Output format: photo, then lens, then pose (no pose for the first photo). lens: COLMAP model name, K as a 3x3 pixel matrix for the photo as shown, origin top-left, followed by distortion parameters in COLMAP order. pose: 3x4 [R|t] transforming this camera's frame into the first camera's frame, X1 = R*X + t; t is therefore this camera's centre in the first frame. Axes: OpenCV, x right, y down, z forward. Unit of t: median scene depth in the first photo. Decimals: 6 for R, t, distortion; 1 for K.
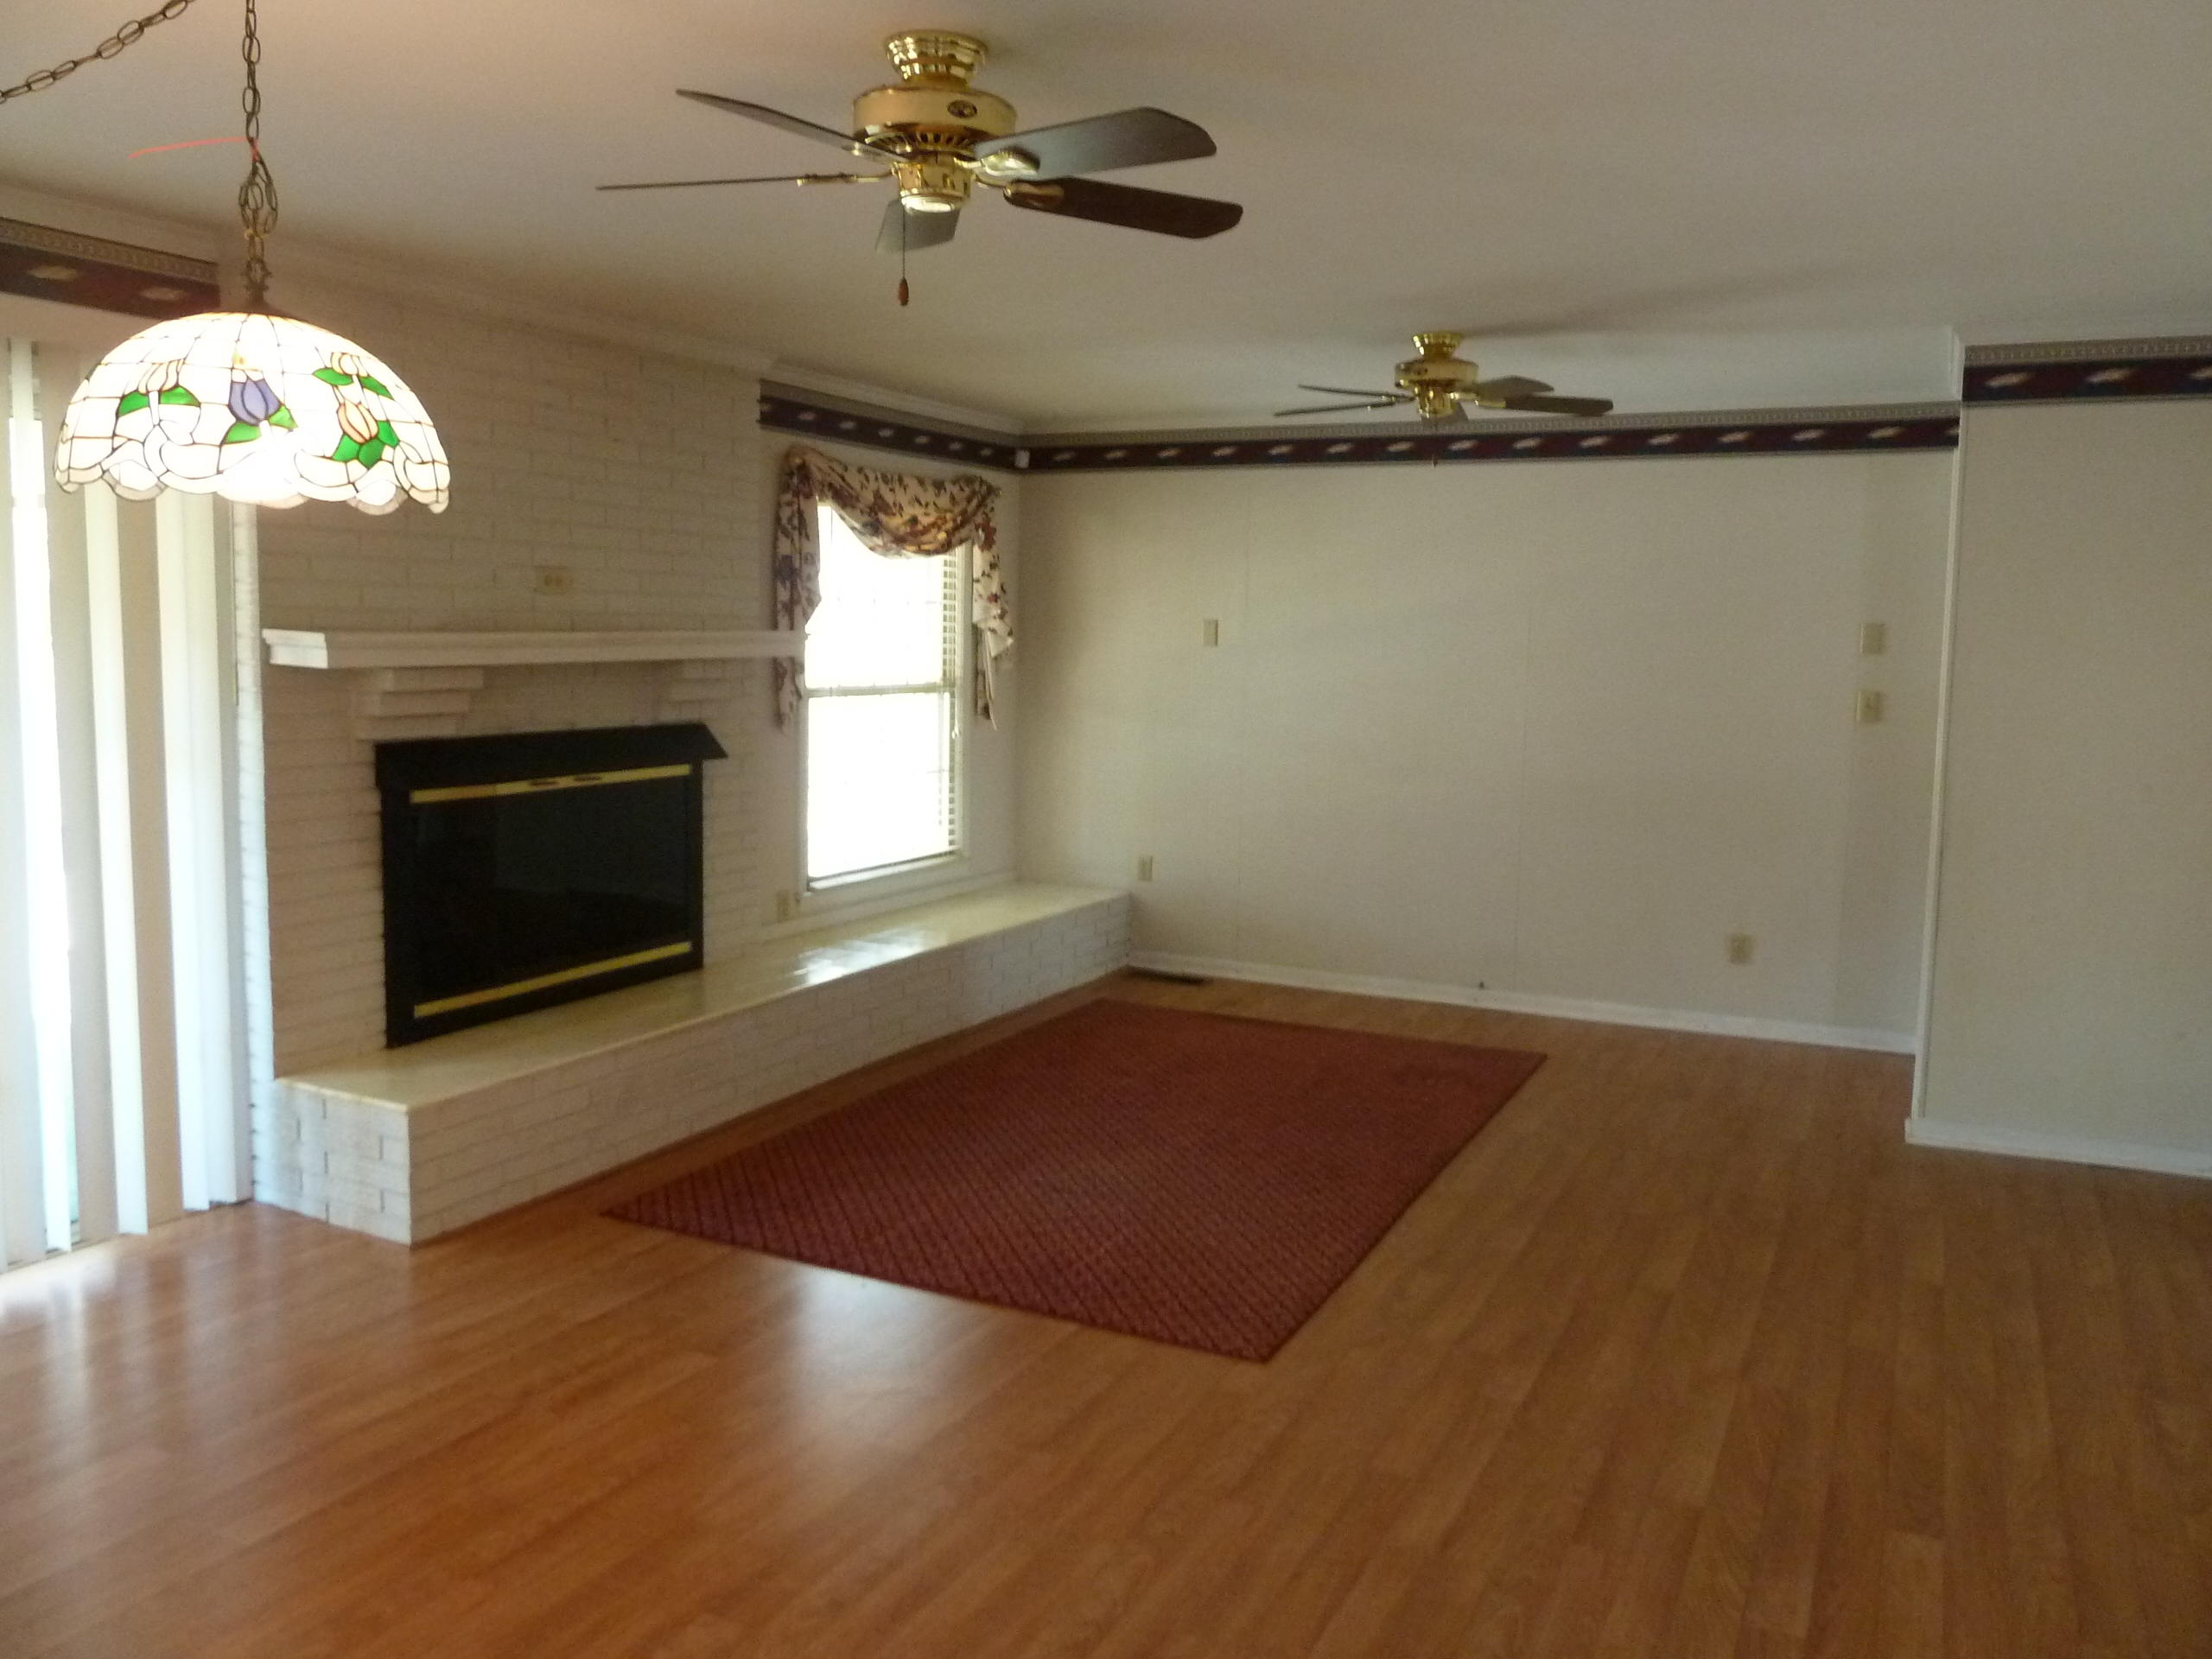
lens RADIAL K [[1679.5, 0, 1106.0], [0, 1679.5, 829.5], [0, 0, 1]] dist [-0.127138, 0.031163]
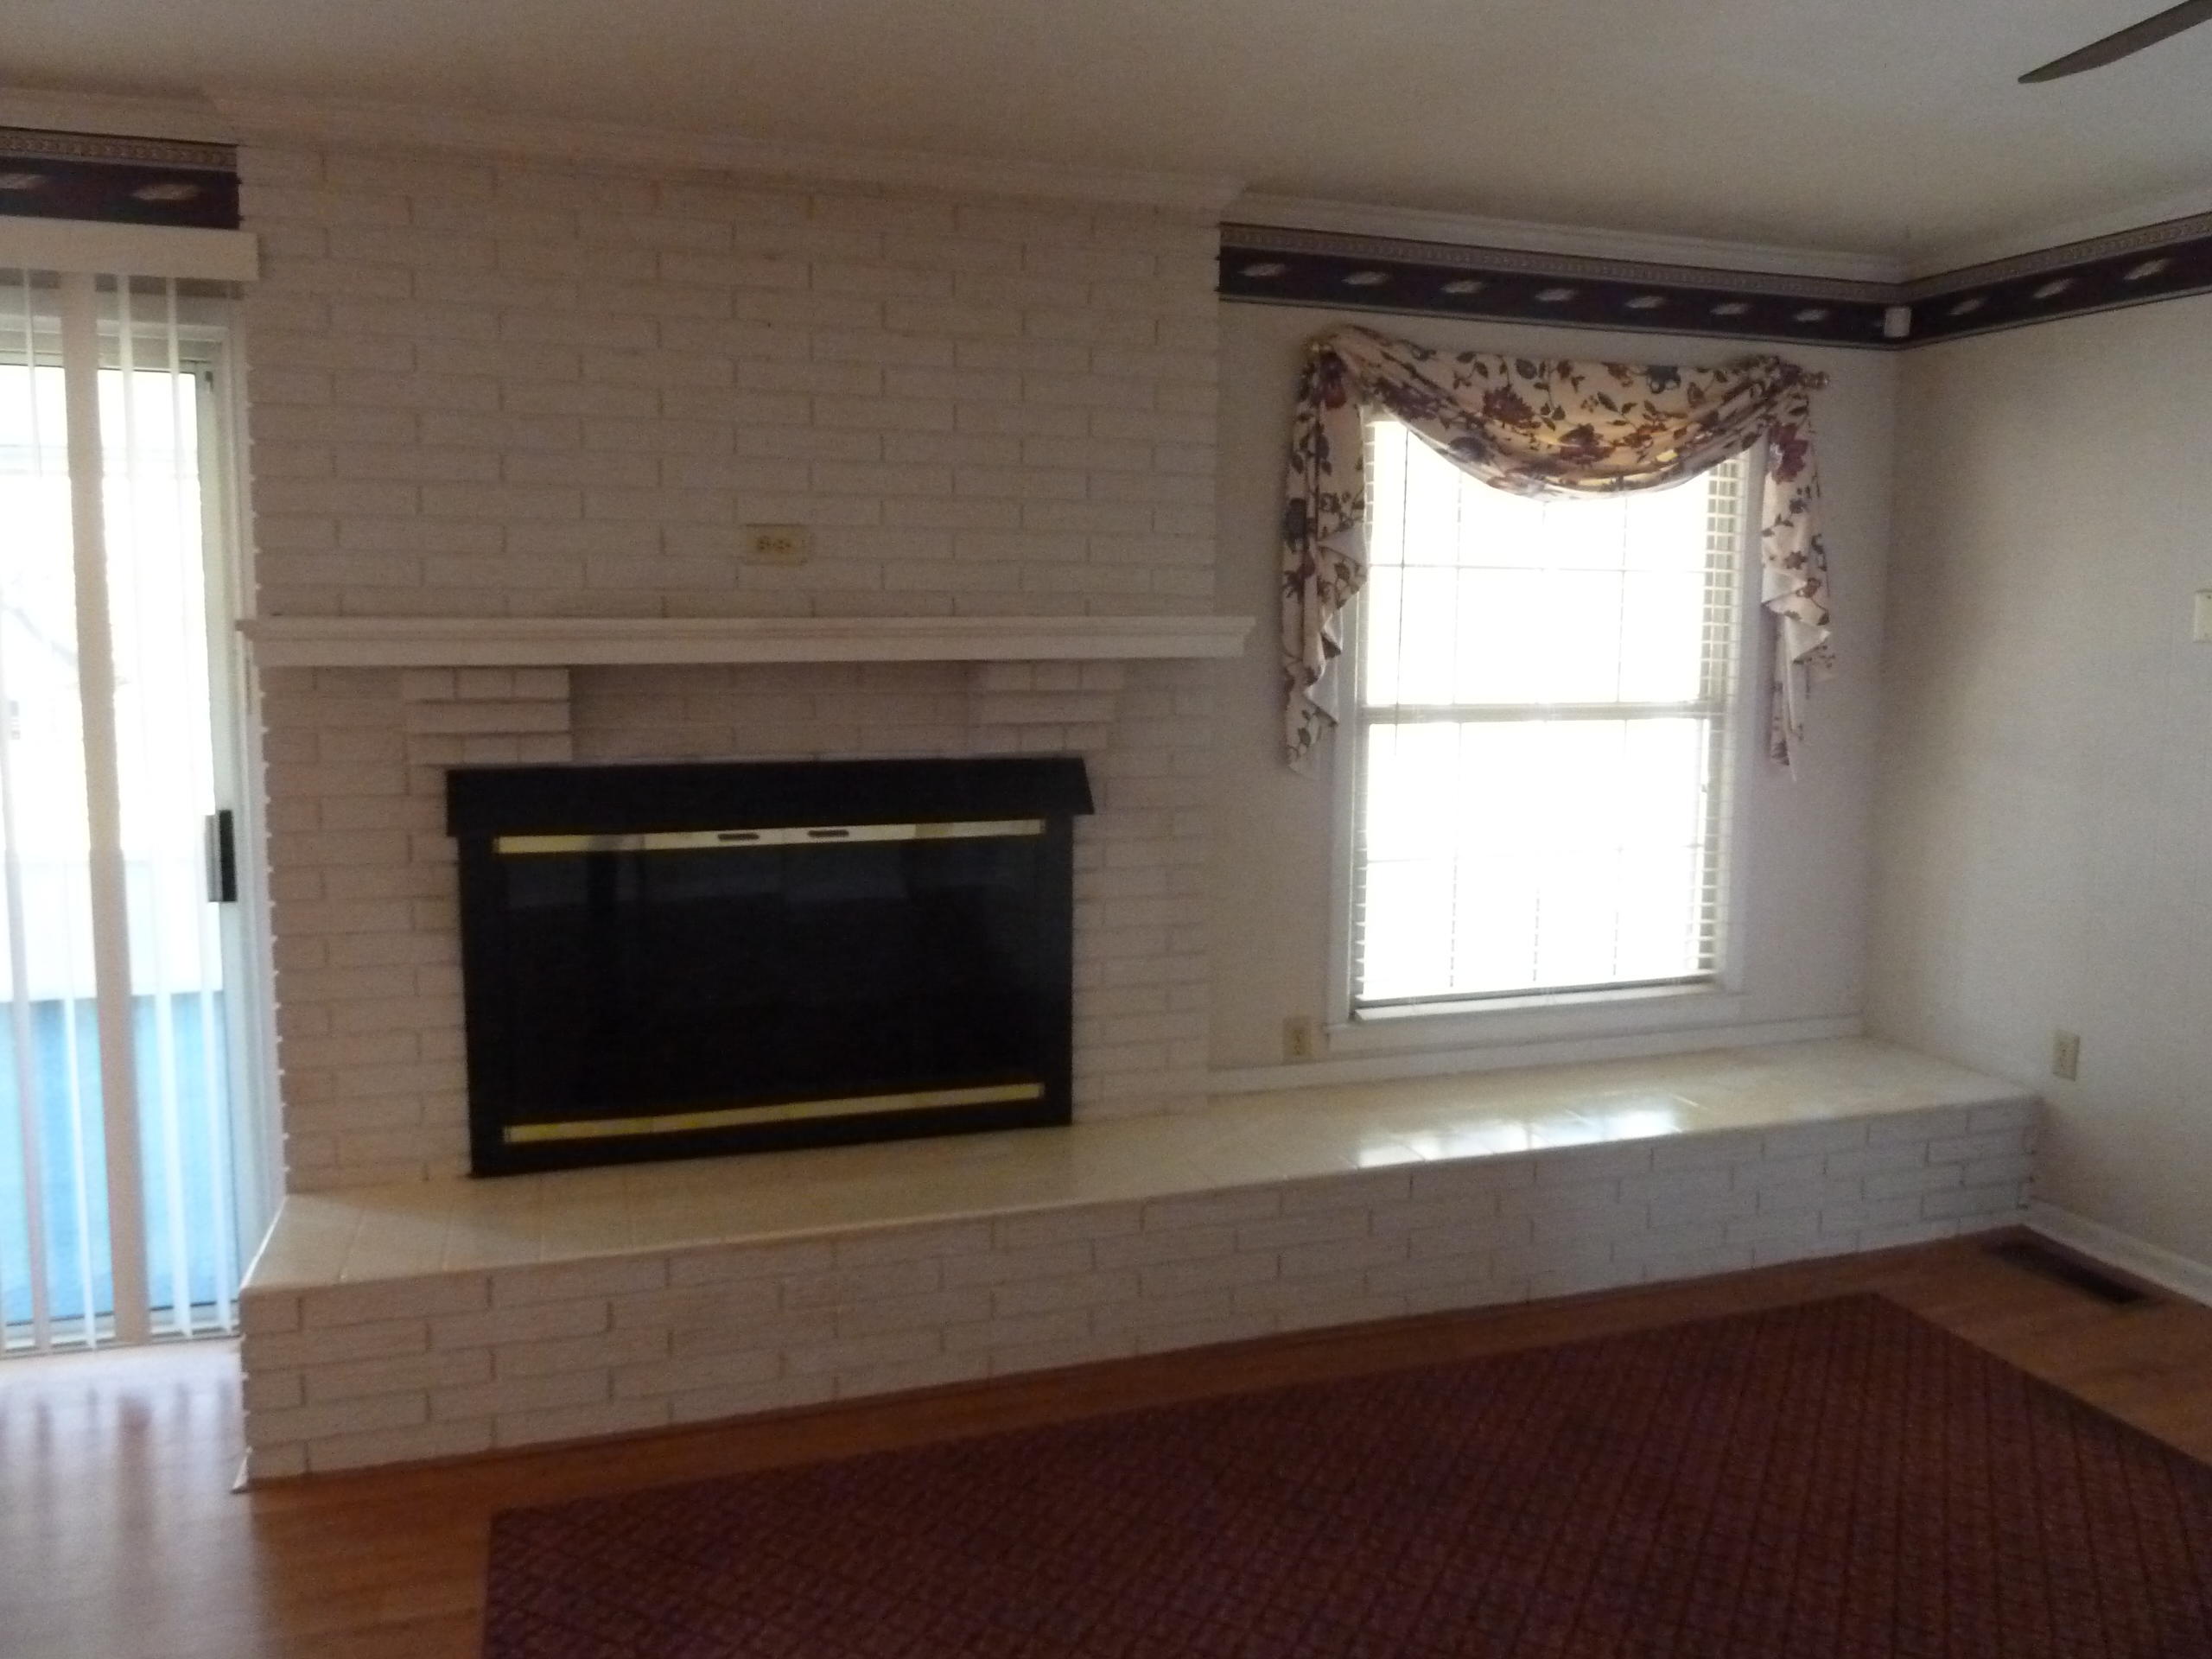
lens RADIAL K [[1667.5, 0, 1106.8], [0, 1667.5, 795.3], [0, 0, 1]] dist [-0.038275, -0.003922]
pose [[0.701661, 0.060913, -0.709902, 0.208550], [-0.075021, 0.997117, 0.011407, -0.050676], [0.708550, 0.045254, 0.704208, 0.482253]]
